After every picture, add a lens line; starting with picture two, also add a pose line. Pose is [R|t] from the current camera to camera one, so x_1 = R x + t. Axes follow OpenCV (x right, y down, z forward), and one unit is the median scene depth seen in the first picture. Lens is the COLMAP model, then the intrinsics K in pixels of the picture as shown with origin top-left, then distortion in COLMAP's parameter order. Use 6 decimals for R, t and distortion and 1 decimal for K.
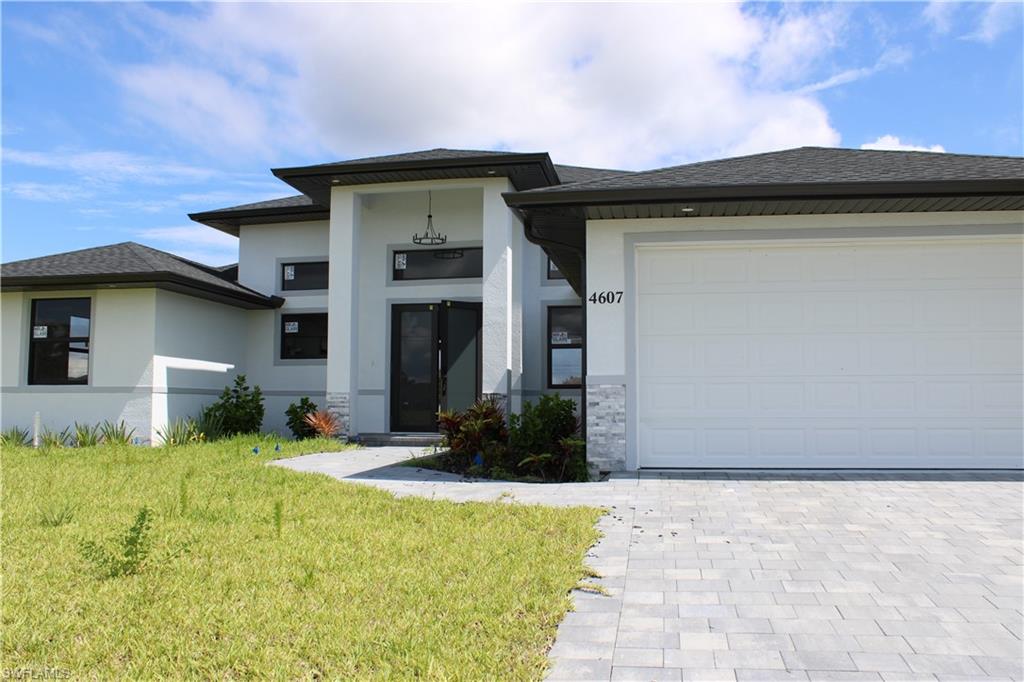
lens RADIAL K [[854.3, 0, 512.0], [0, 854.3, 341.0], [0, 0, 1]] dist [-0.157789, 0.139813]
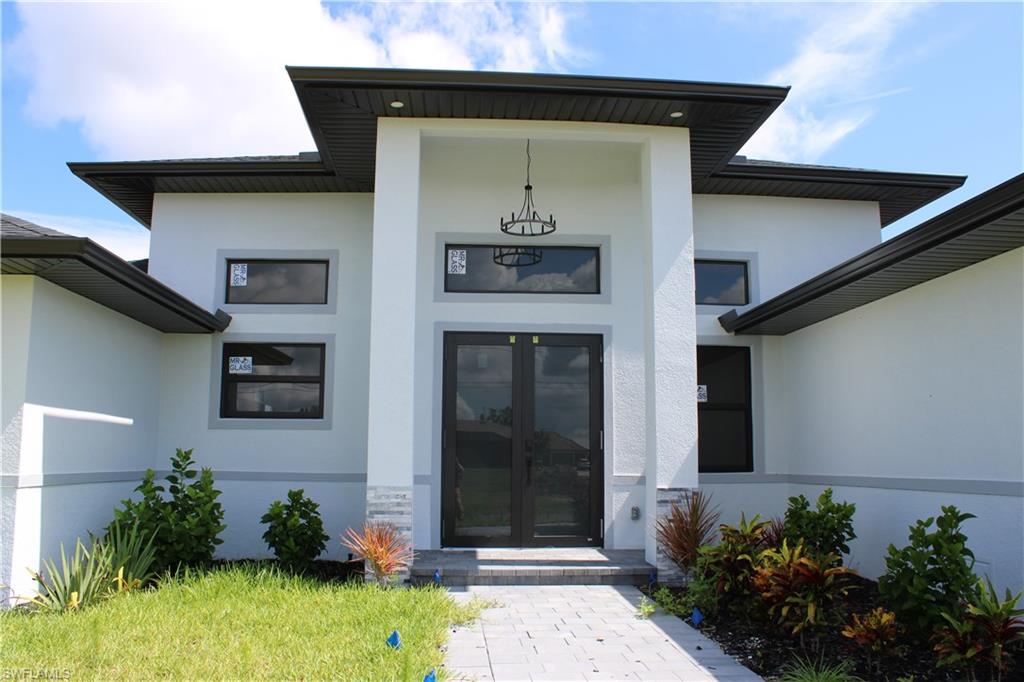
lens RADIAL K [[854.3, 0, 512.0], [0, 854.3, 341.0], [0, 0, 1]] dist [-0.157789, 0.139813]
pose [[0.969437, 0.036531, 0.242605, -0.253023], [-0.022171, 0.997851, -0.061658, -0.000682], [-0.244337, 0.054395, 0.968164, 0.430368]]
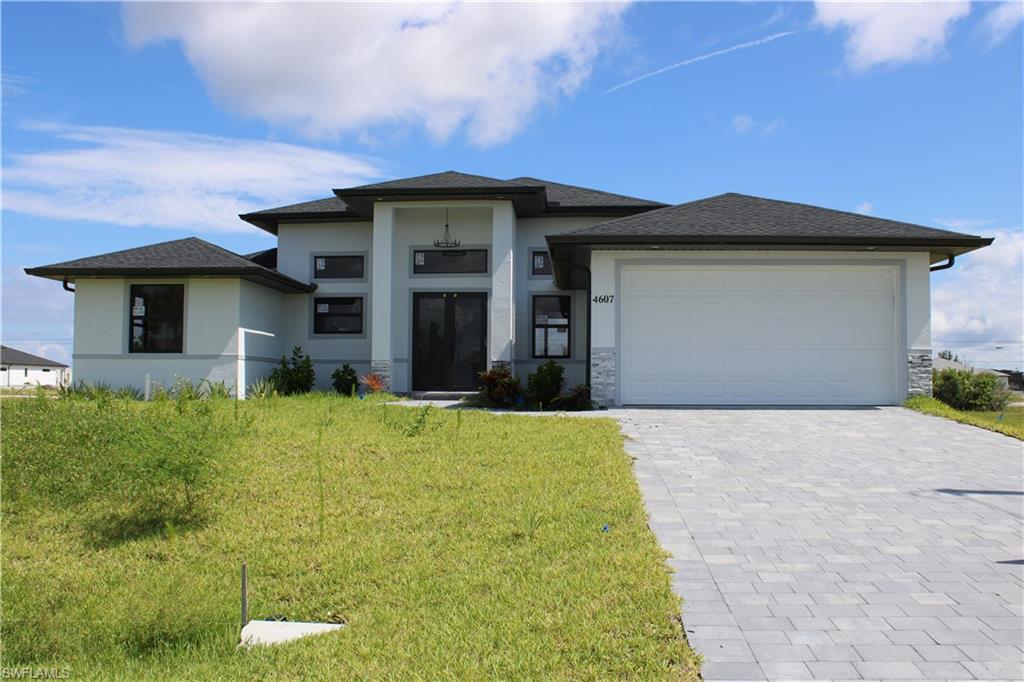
lens RADIAL K [[945.4, 0, 512.0], [0, 945.4, 341.0], [0, 0, 1]] dist [-0.137347, 0.109595]
pose [[0.994199, 0.009564, 0.107130, -0.152728], [-0.012627, 0.999530, 0.027948, -0.011774], [-0.106813, -0.029139, 0.993852, -0.459488]]
